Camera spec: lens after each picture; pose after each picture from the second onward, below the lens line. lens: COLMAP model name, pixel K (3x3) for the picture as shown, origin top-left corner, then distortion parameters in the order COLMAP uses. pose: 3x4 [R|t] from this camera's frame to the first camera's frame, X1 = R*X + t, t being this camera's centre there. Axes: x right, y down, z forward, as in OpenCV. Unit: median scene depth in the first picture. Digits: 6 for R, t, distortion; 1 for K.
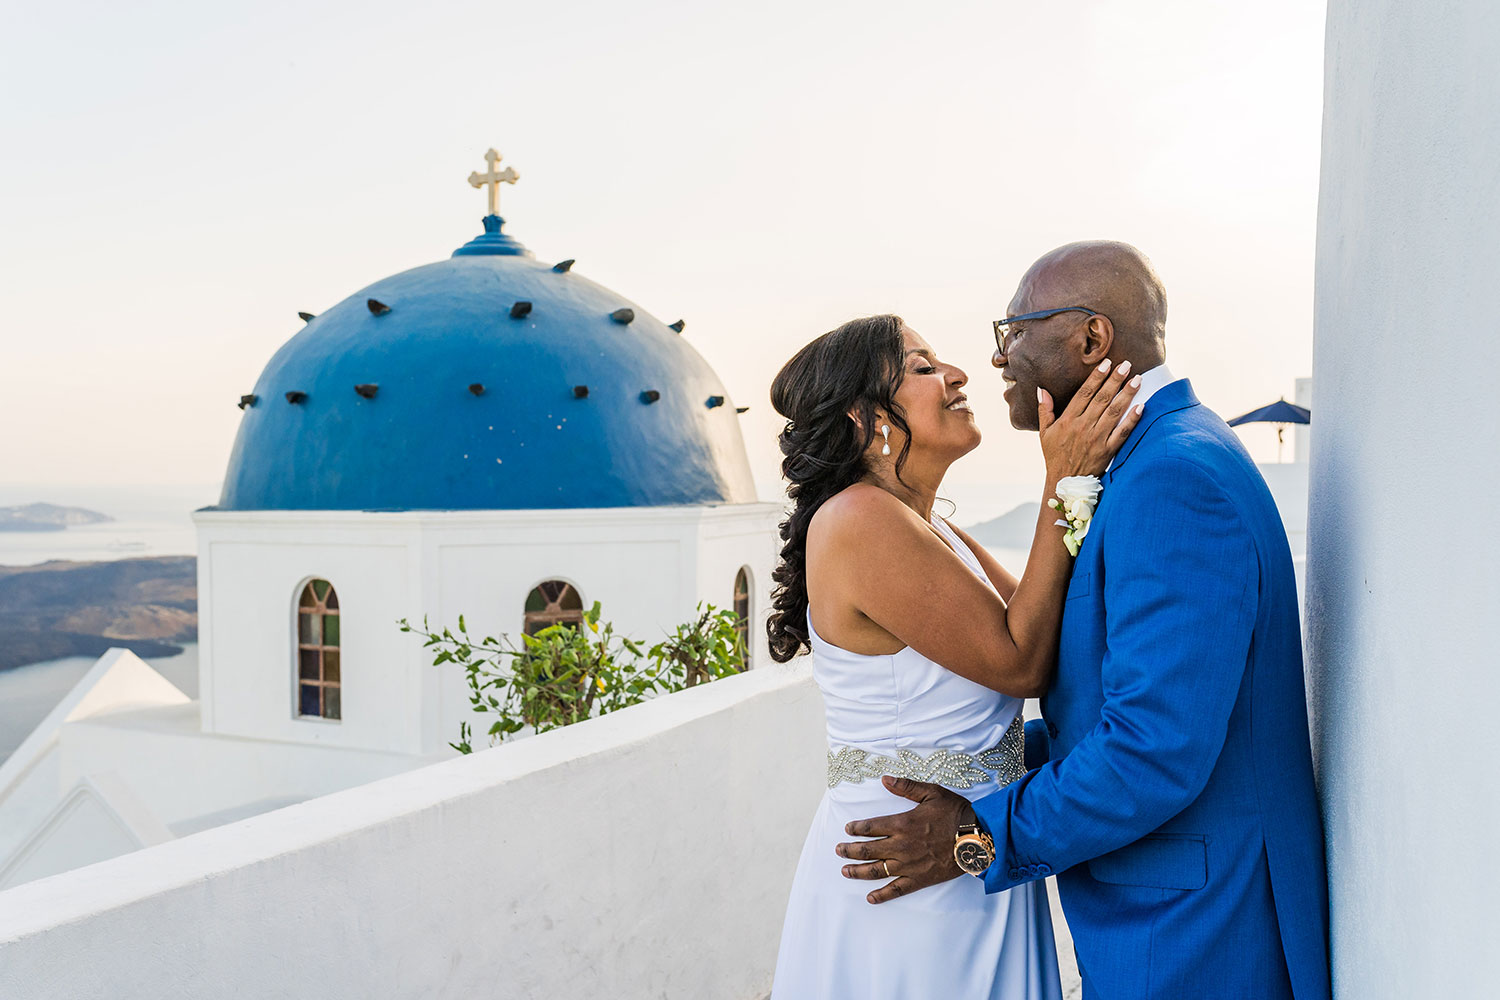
lens RADIAL K [[1432.6, 0, 750.0], [0, 1432.6, 500.0], [0, 0, 1]] dist [0.007010, 0.008268]
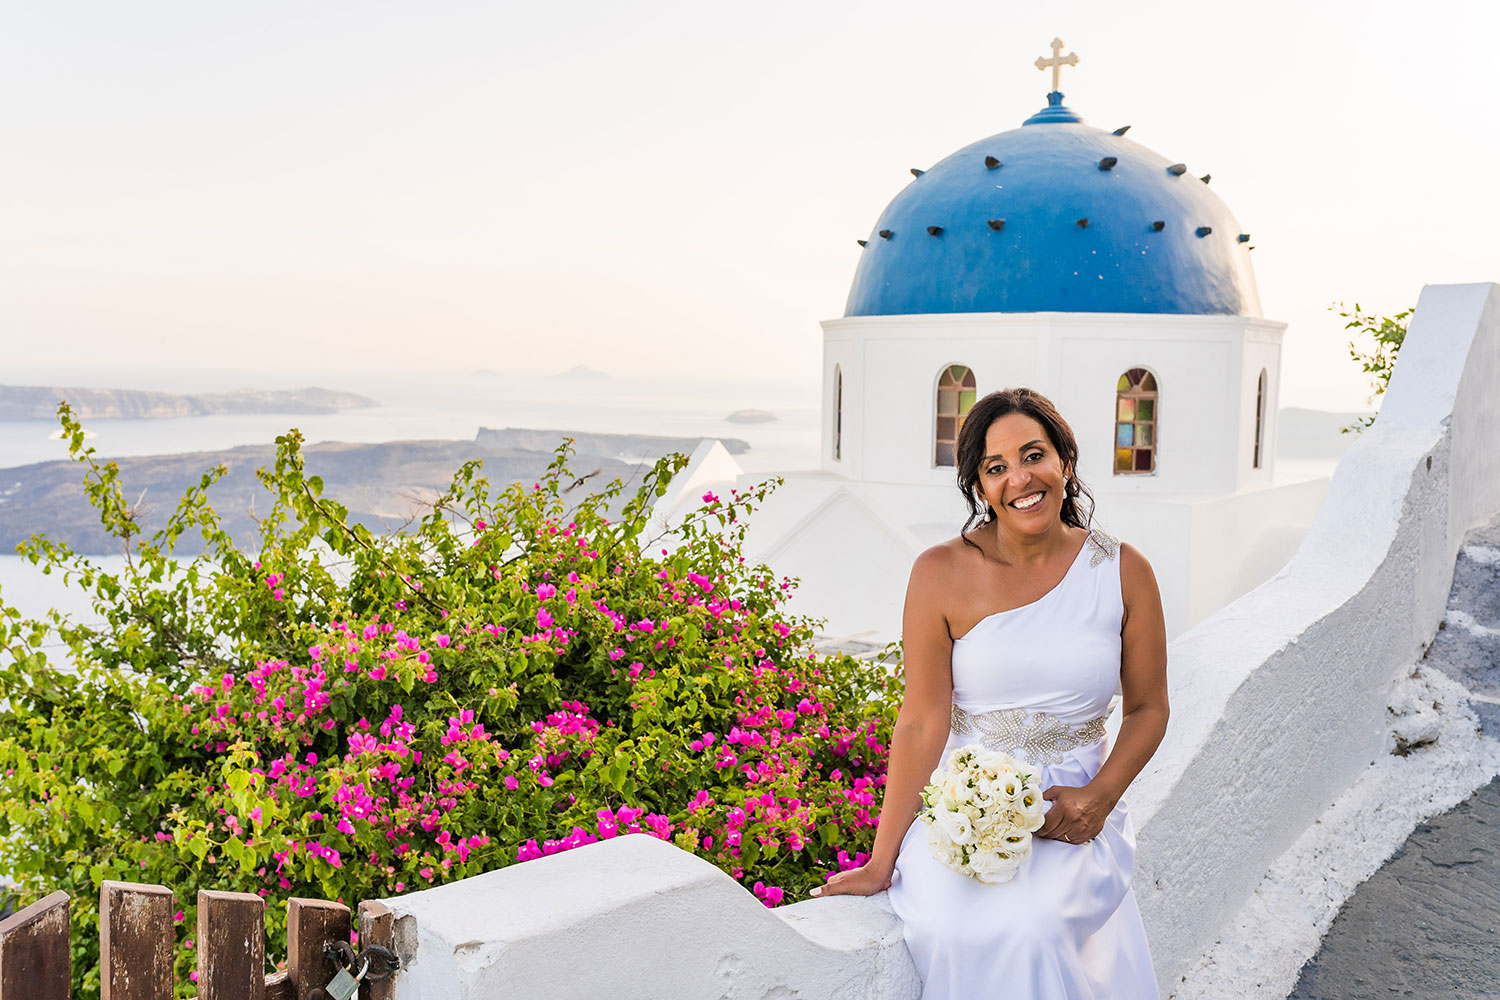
lens RADIAL K [[1441.5, 0, 750.0], [0, 1441.5, 500.0], [0, 0, 1]] dist [0.005284, 0.001391]
pose [[0.985889, 0.031809, -0.164349, -0.253517], [-0.019857, 0.997071, 0.073860, 0.081783], [0.166217, -0.069555, 0.983633, -0.365264]]
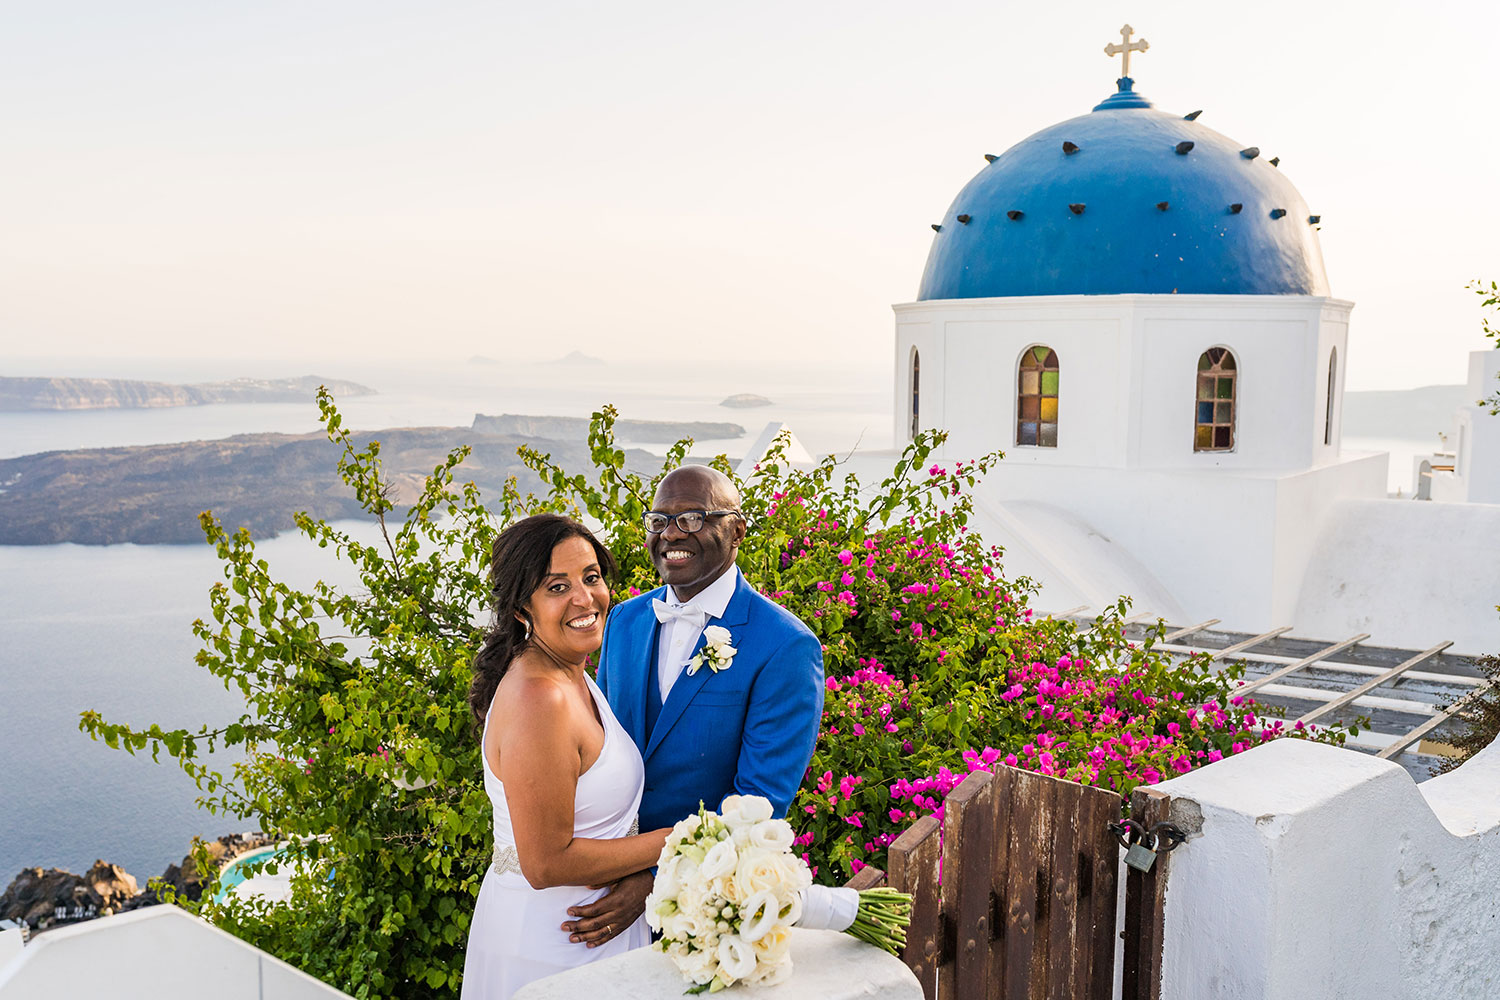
lens RADIAL K [[1432.6, 0, 750.0], [0, 1432.6, 500.0], [0, 0, 1]] dist [0.007010, 0.008268]
pose [[0.986570, 0.024537, -0.161483, -0.333186], [-0.010872, 0.996324, 0.084968, 0.084891], [0.162975, -0.082071, 0.983211, -0.406366]]
